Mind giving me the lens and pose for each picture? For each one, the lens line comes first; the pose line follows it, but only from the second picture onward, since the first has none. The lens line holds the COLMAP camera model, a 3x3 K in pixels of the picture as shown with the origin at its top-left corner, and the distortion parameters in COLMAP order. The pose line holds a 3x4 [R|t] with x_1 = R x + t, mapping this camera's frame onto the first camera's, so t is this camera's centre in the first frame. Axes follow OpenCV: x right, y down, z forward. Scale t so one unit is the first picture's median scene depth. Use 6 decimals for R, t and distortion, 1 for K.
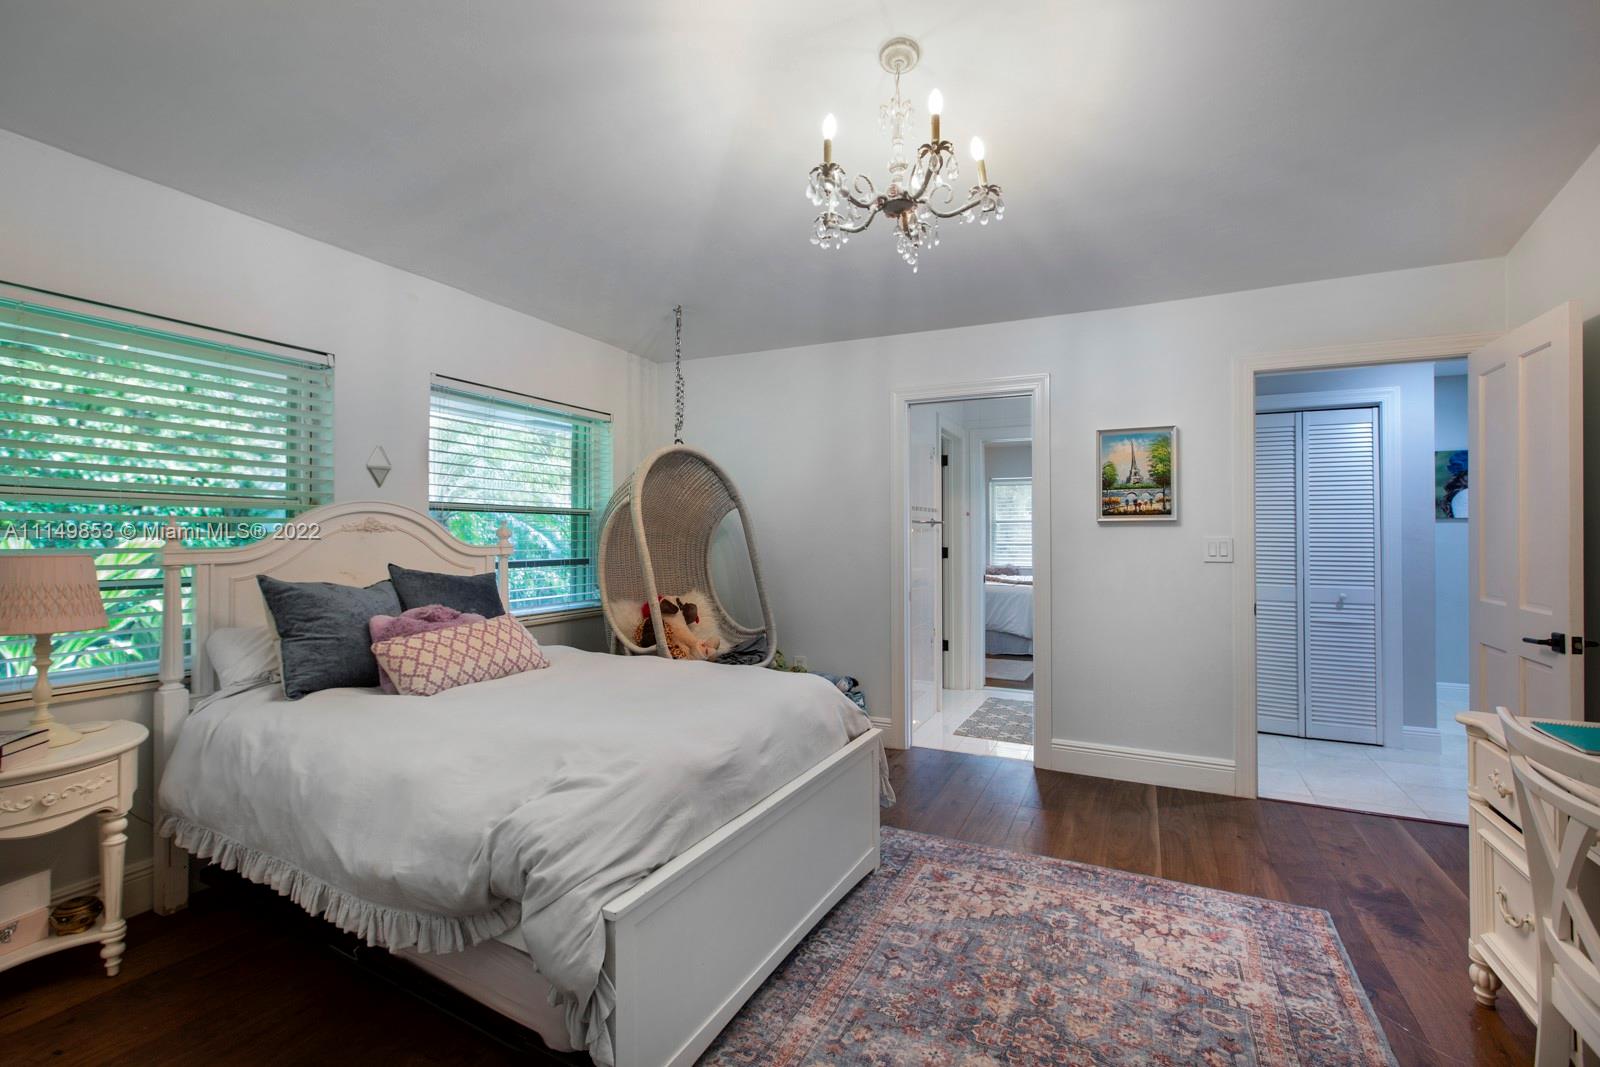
lens RADIAL K [[726.1, 0, 793.7], [0, 726.1, 544.6], [0, 0, 1]] dist [-0.000273, -0.000256]
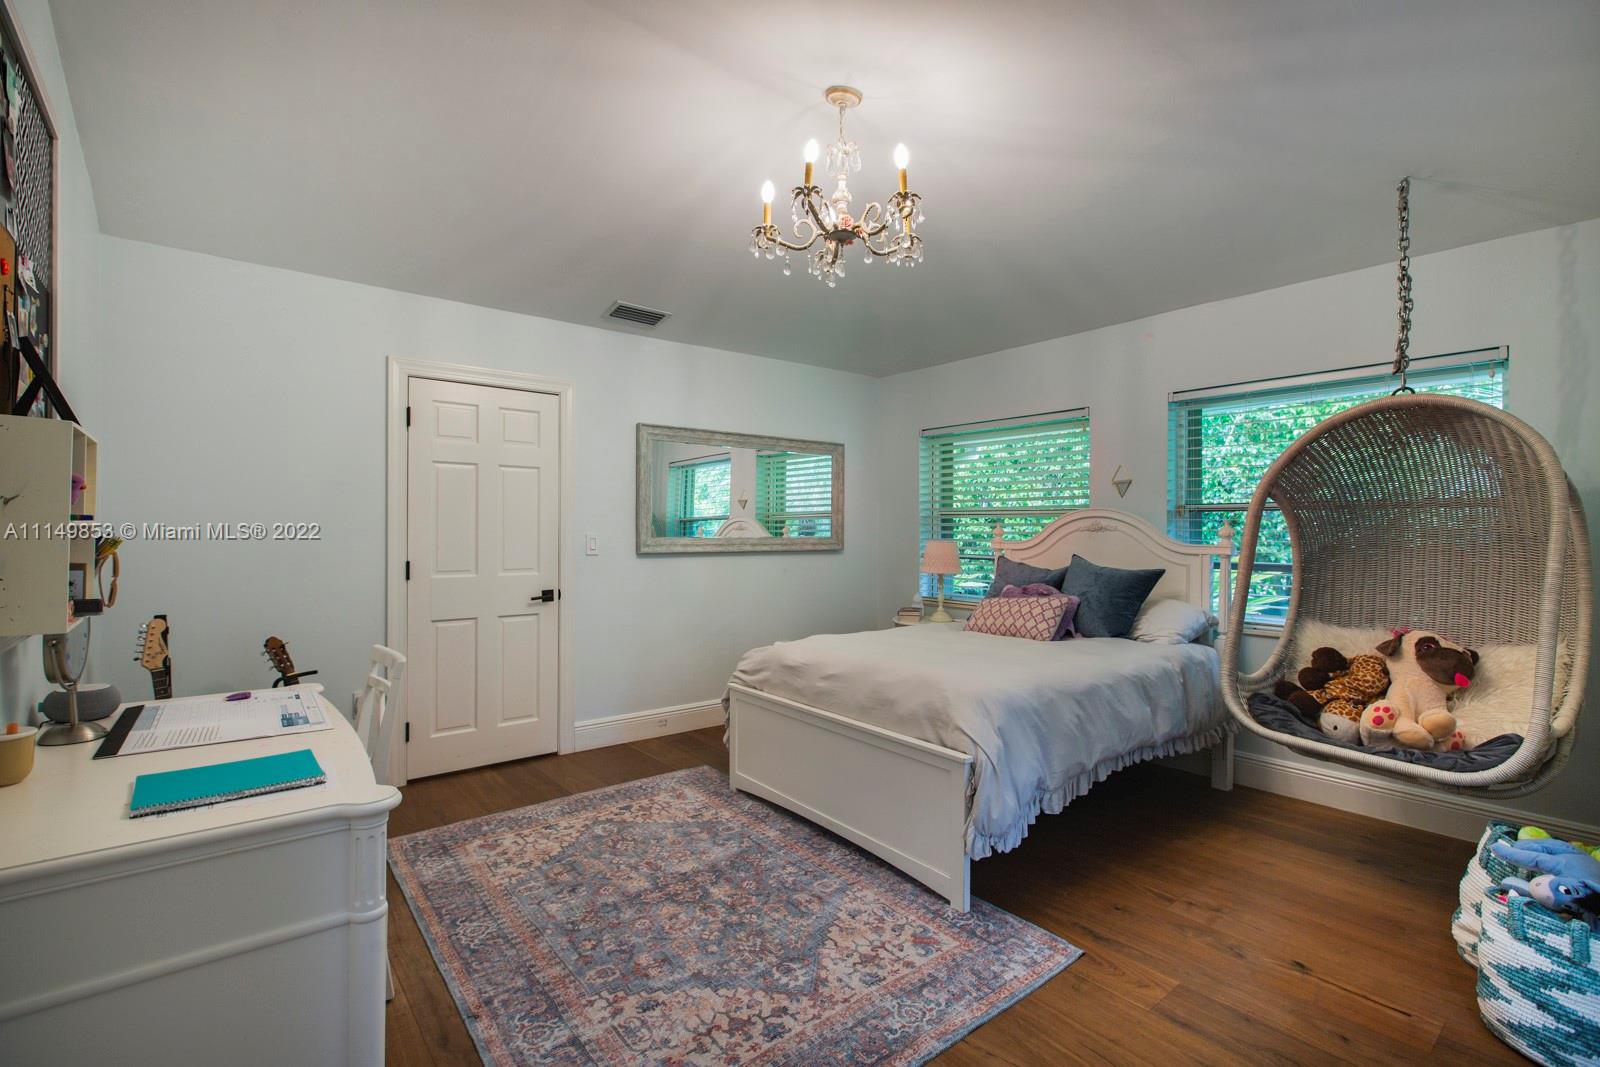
lens RADIAL K [[726.1, 0, 793.7], [0, 726.1, 544.6], [0, 0, 1]] dist [-0.000273, -0.000256]
pose [[-0.433293, 0.012733, -0.901163, 1.241943], [-0.020267, 0.999510, 0.023867, -0.027430], [0.901025, 0.028605, -0.432823, 1.473675]]
